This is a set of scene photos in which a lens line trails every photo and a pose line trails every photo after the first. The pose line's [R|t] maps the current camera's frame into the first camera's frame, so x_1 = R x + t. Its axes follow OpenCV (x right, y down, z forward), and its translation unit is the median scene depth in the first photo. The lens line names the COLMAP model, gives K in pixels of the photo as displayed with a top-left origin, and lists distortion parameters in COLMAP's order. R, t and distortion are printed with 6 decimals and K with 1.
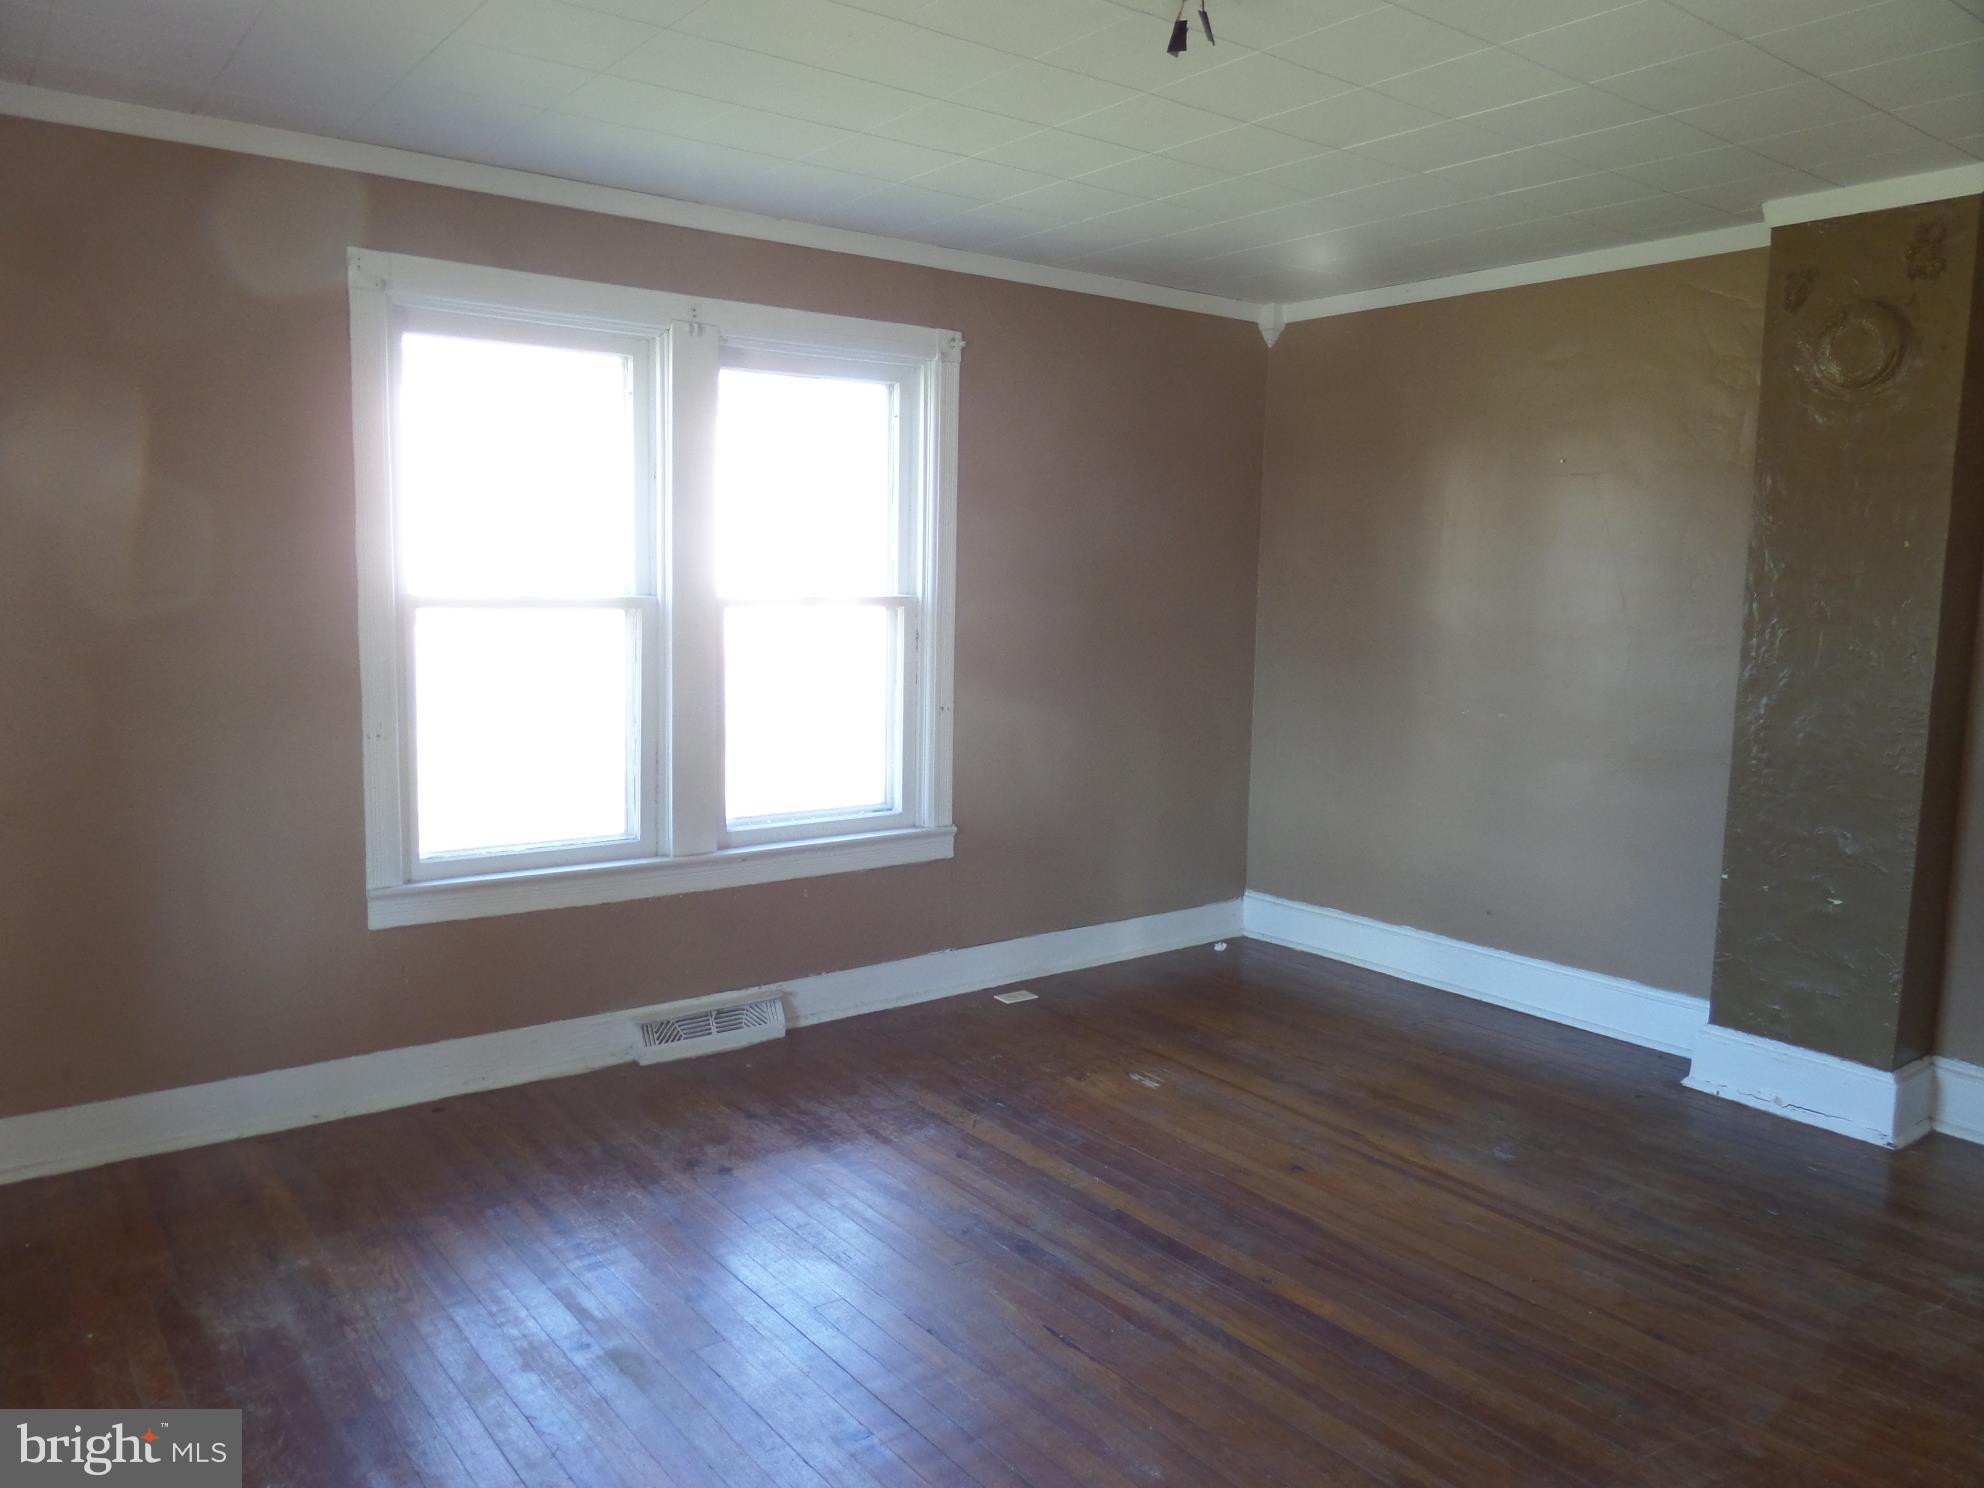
lens RADIAL K [[1456.2, 0, 983.6], [0, 1456.2, 744.0], [0, 0, 1]] dist [-0.011110, 0.005867]
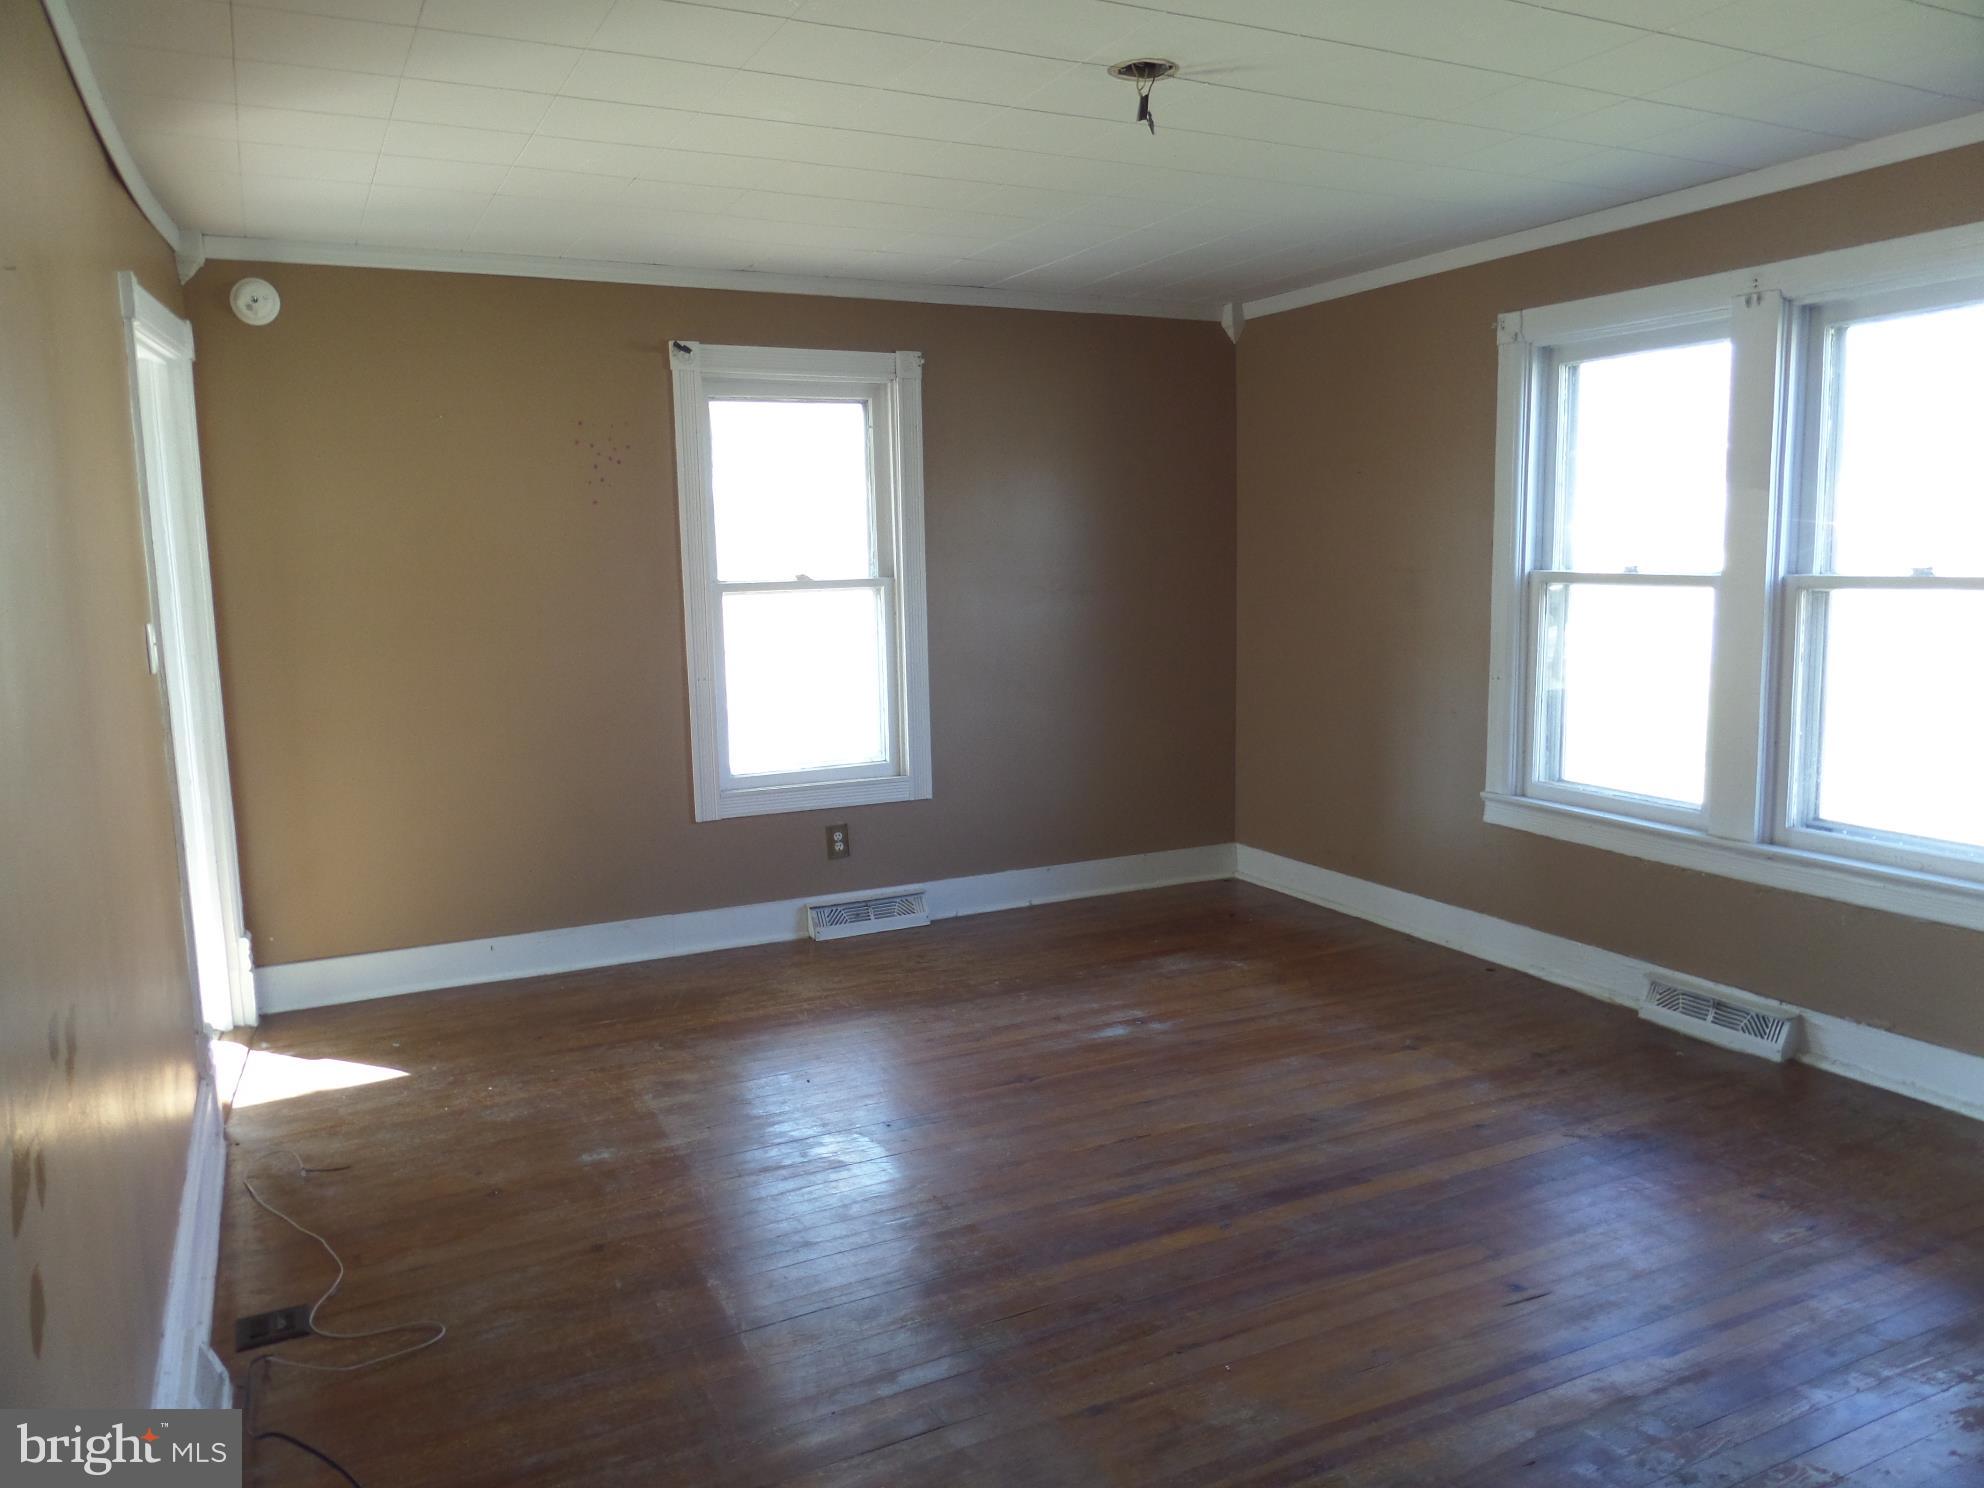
lens RADIAL K [[1456.2, 0, 985.7], [0, 1456.2, 744.0], [0, 0, 1]] dist [-0.011110, 0.005867]
pose [[-0.187412, 0.117579, -0.975219, 0.932872], [-0.103006, 0.984984, 0.138552, -0.078329], [0.976866, 0.126420, -0.172487, 0.744133]]
